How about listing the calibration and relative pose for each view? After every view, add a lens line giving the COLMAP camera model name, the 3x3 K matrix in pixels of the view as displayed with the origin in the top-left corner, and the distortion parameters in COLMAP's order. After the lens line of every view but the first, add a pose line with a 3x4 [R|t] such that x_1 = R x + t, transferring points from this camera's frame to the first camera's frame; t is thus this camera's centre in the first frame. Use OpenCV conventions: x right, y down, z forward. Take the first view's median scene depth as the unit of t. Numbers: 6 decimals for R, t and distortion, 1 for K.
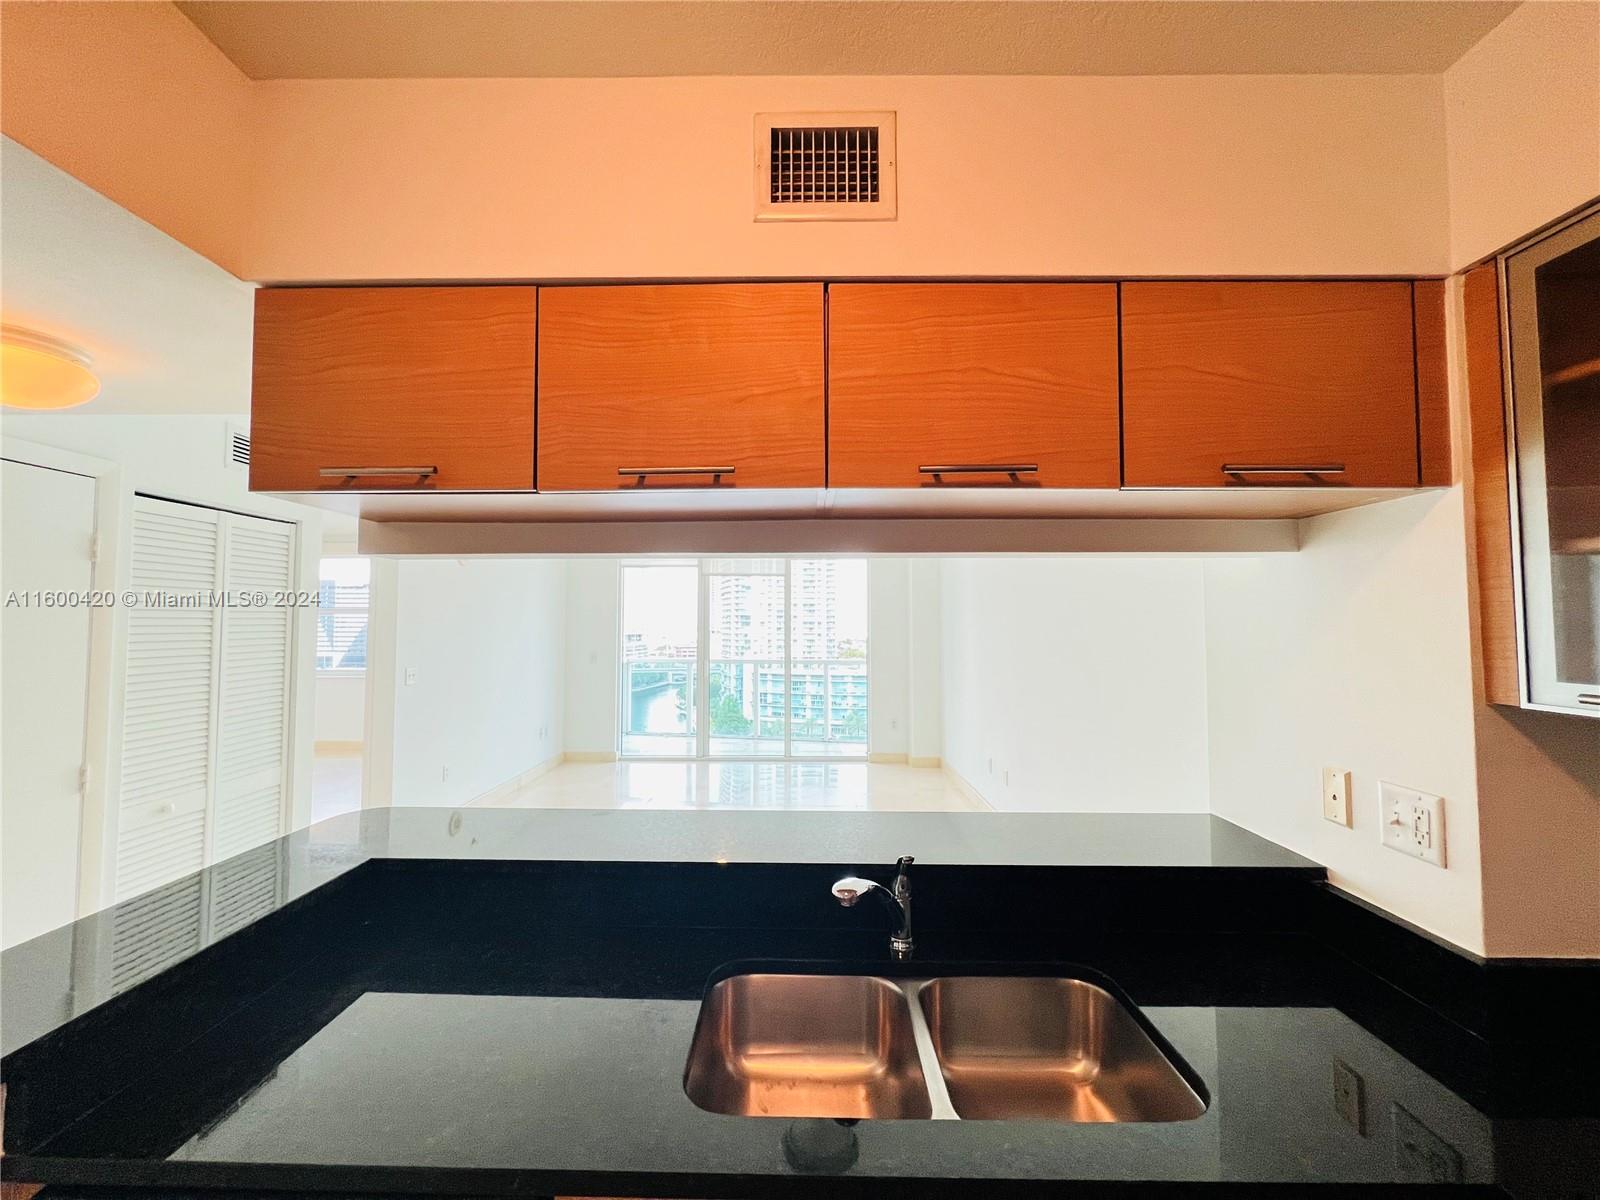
lens RADIAL K [[641.2, 0, 798.4], [0, 641.2, 594.4], [0, 0, 1]] dist [-0.009157, 0.003806]
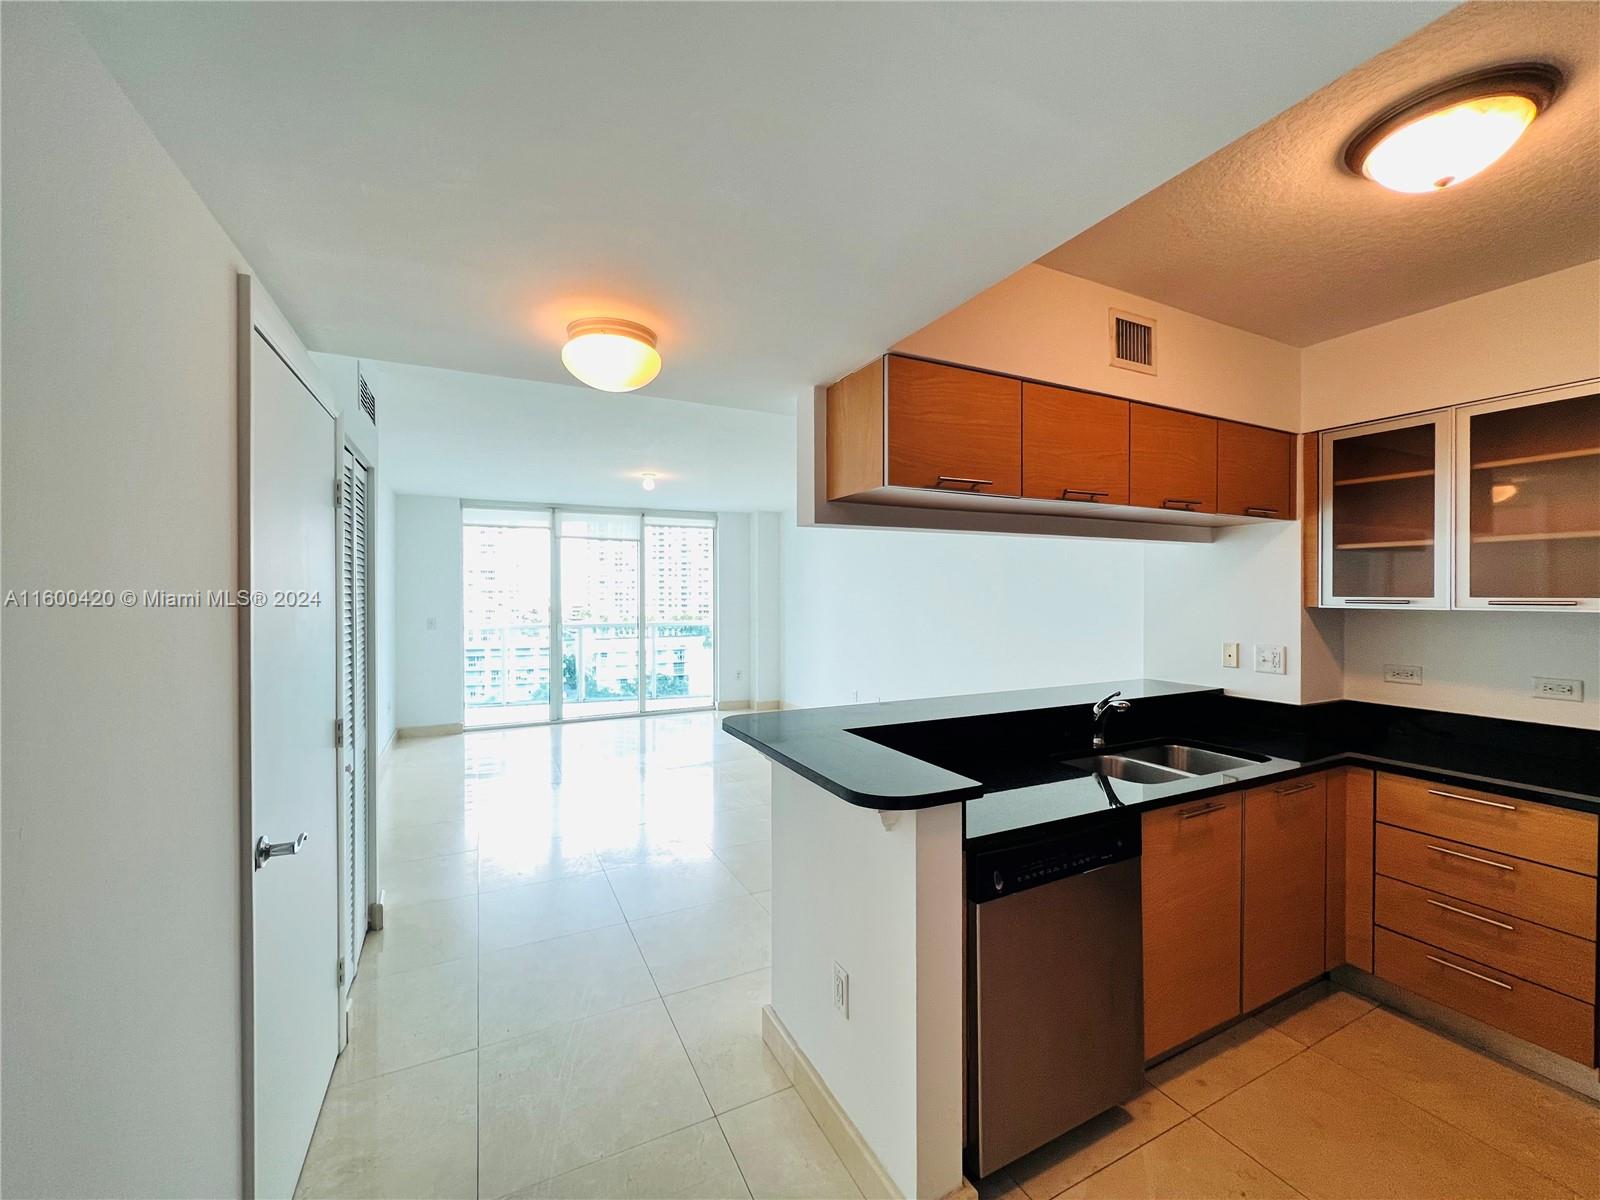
lens RADIAL K [[641.2, 0, 798.7], [0, 641.2, 596.2], [0, 0, 1]] dist [-0.009157, 0.003806]
pose [[0.890388, -0.004994, 0.455174, -1.772165], [-0.018687, 0.998696, 0.047512, 0.041742], [-0.454818, -0.050810, 0.889134, -0.327480]]
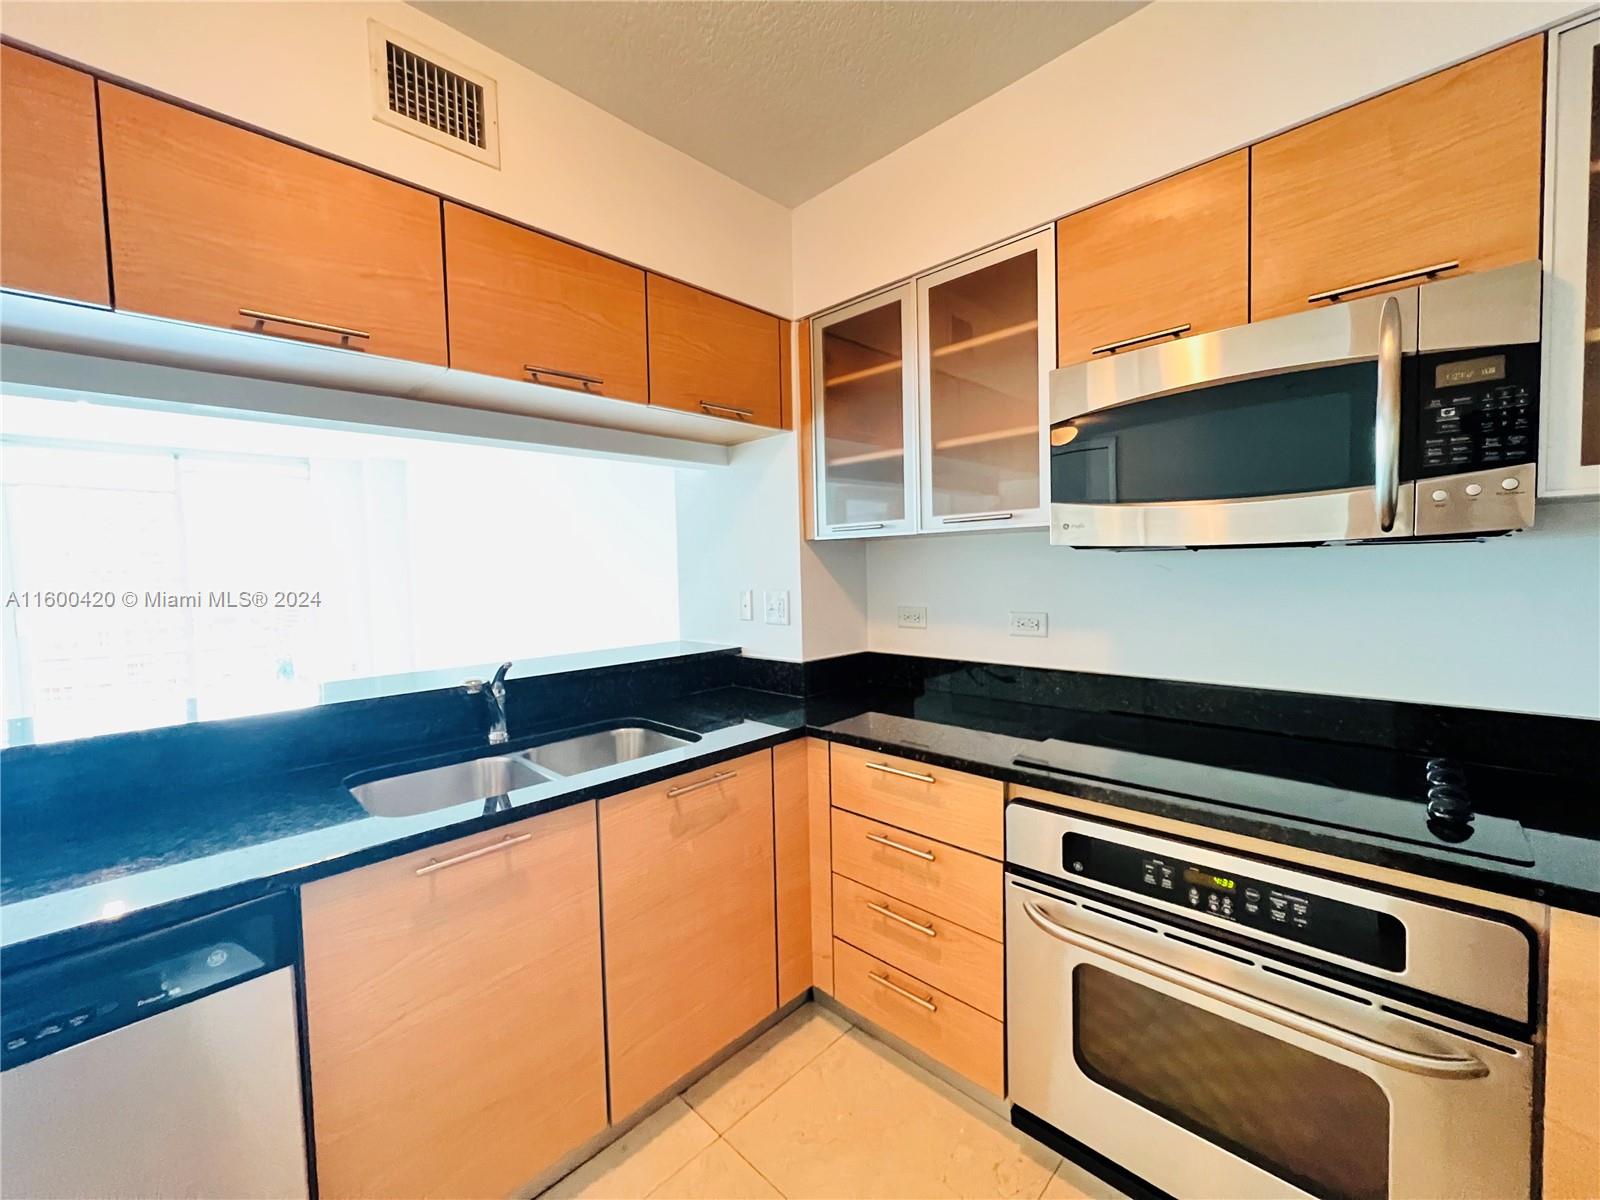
lens RADIAL K [[641.2, 0, 795.8], [0, 641.2, 594.5], [0, 0, 1]] dist [-0.009157, 0.003806]
pose [[0.692169, -0.050476, 0.719968, -0.407130], [-0.008449, 0.996916, 0.078016, 0.173860], [-0.721686, -0.060083, 0.689608, -0.389190]]
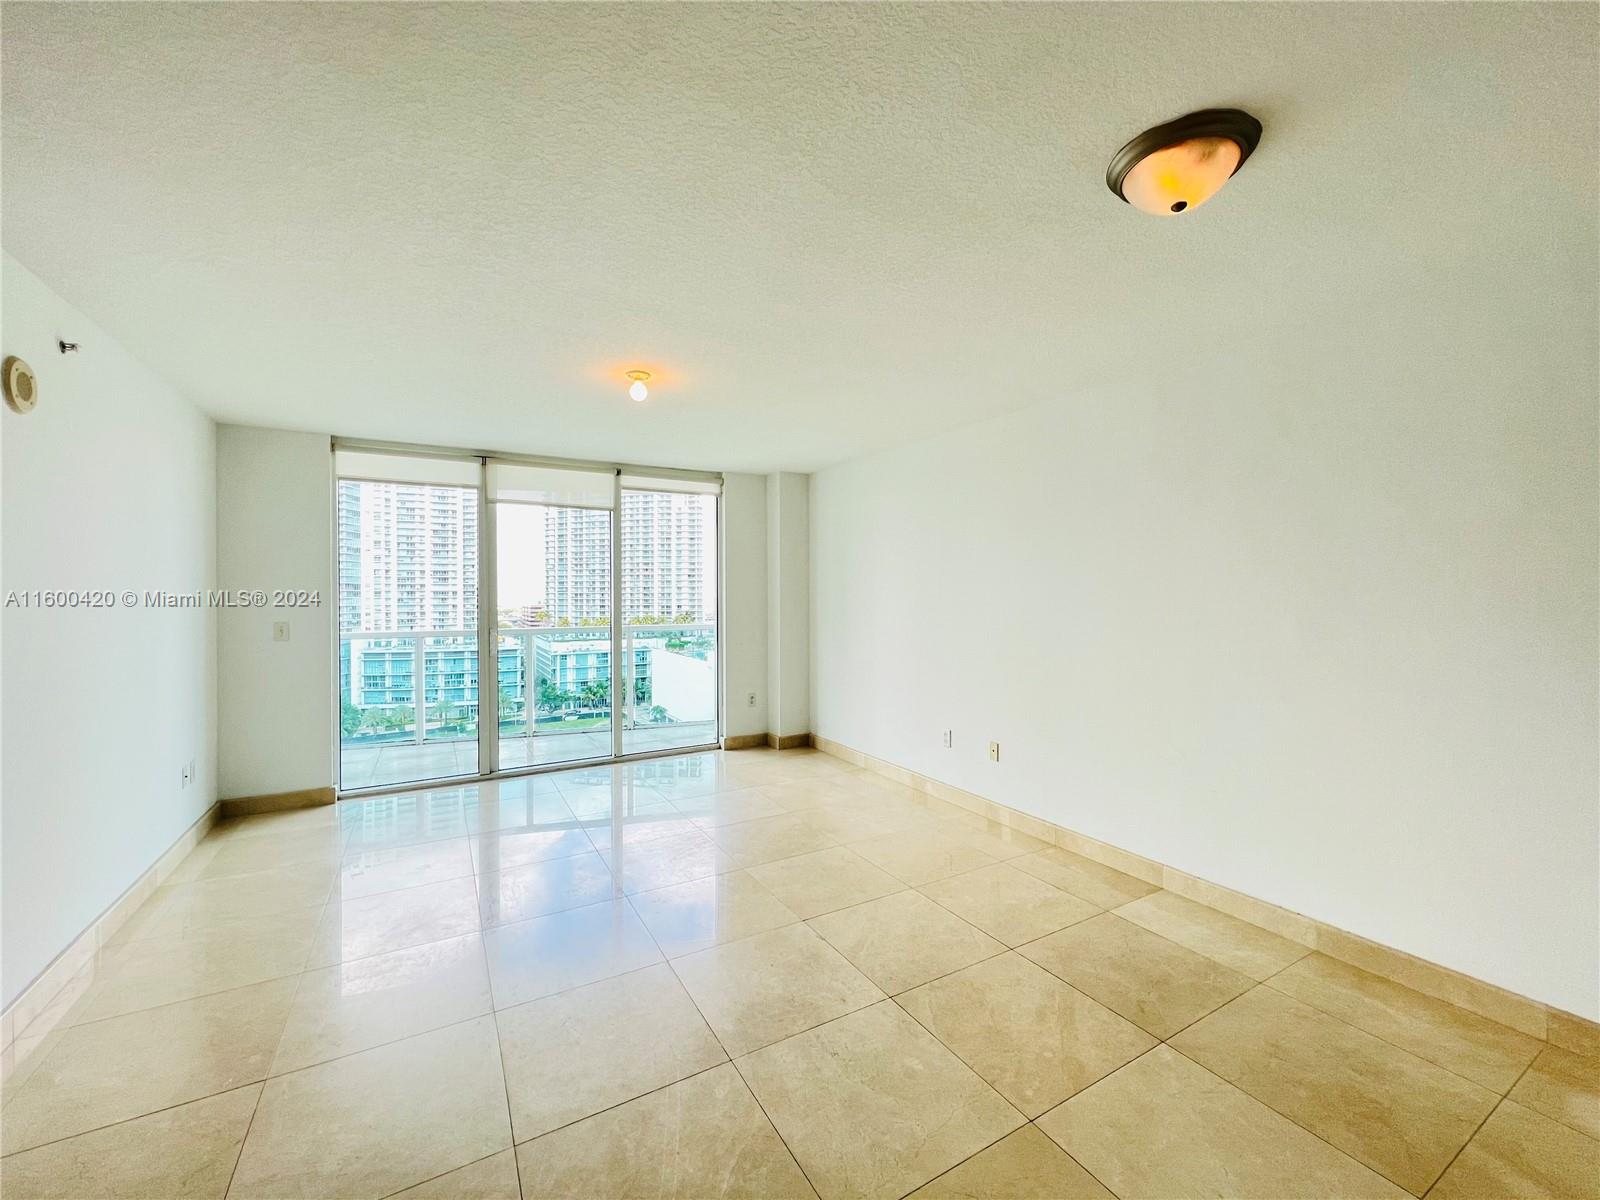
lens RADIAL K [[639.3, 0, 794.6], [0, 639.3, 594.6], [0, 0, 1]] dist [0.000904, 0.001031]
pose [[0.865585, -0.005321, 0.500733, -1.378127], [-0.018691, 0.998903, 0.042925, 0.209781], [-0.500412, -0.046515, 0.864537, 1.781692]]
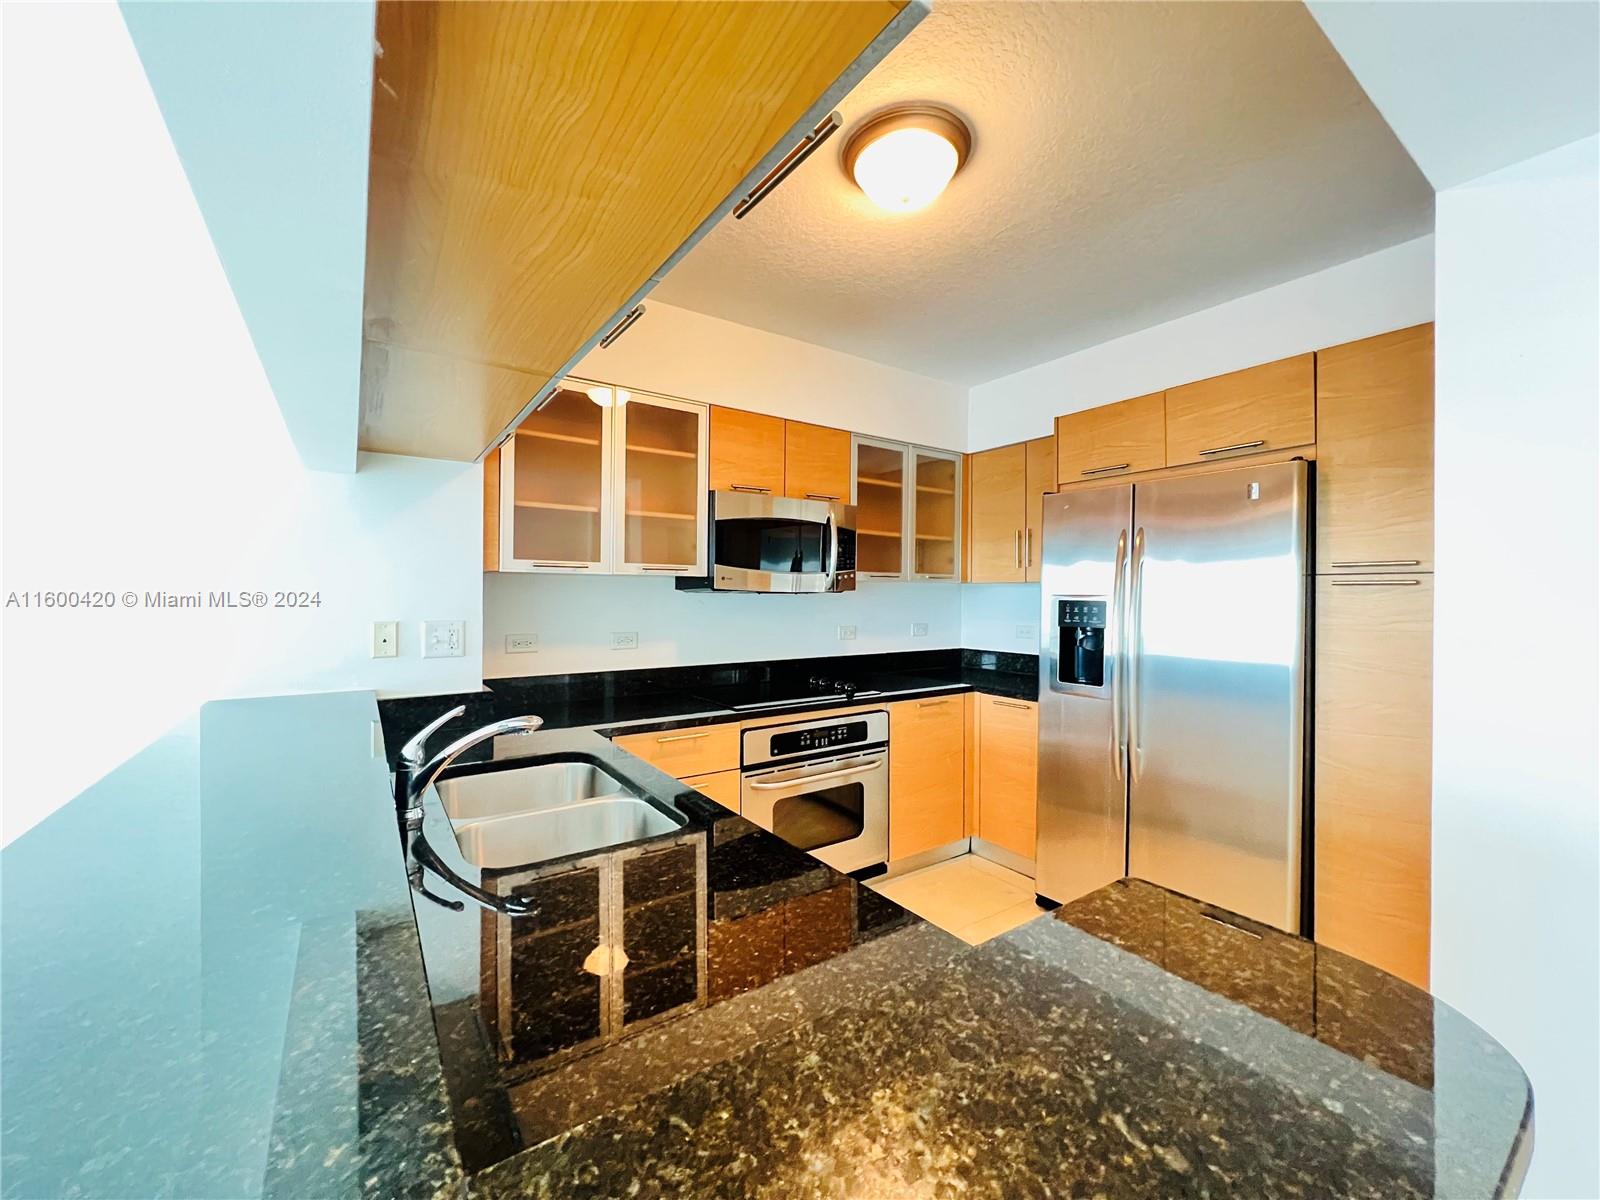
lens RADIAL K [[641.2, 0, 794.6], [0, 641.2, 594.8], [0, 0, 1]] dist [-0.009157, 0.003806]
pose [[-0.570586, -0.005677, 0.821218, -1.163417], [-0.045025, 0.998688, -0.024381, 0.239807], [-0.820002, -0.050887, -0.570093, 1.277528]]
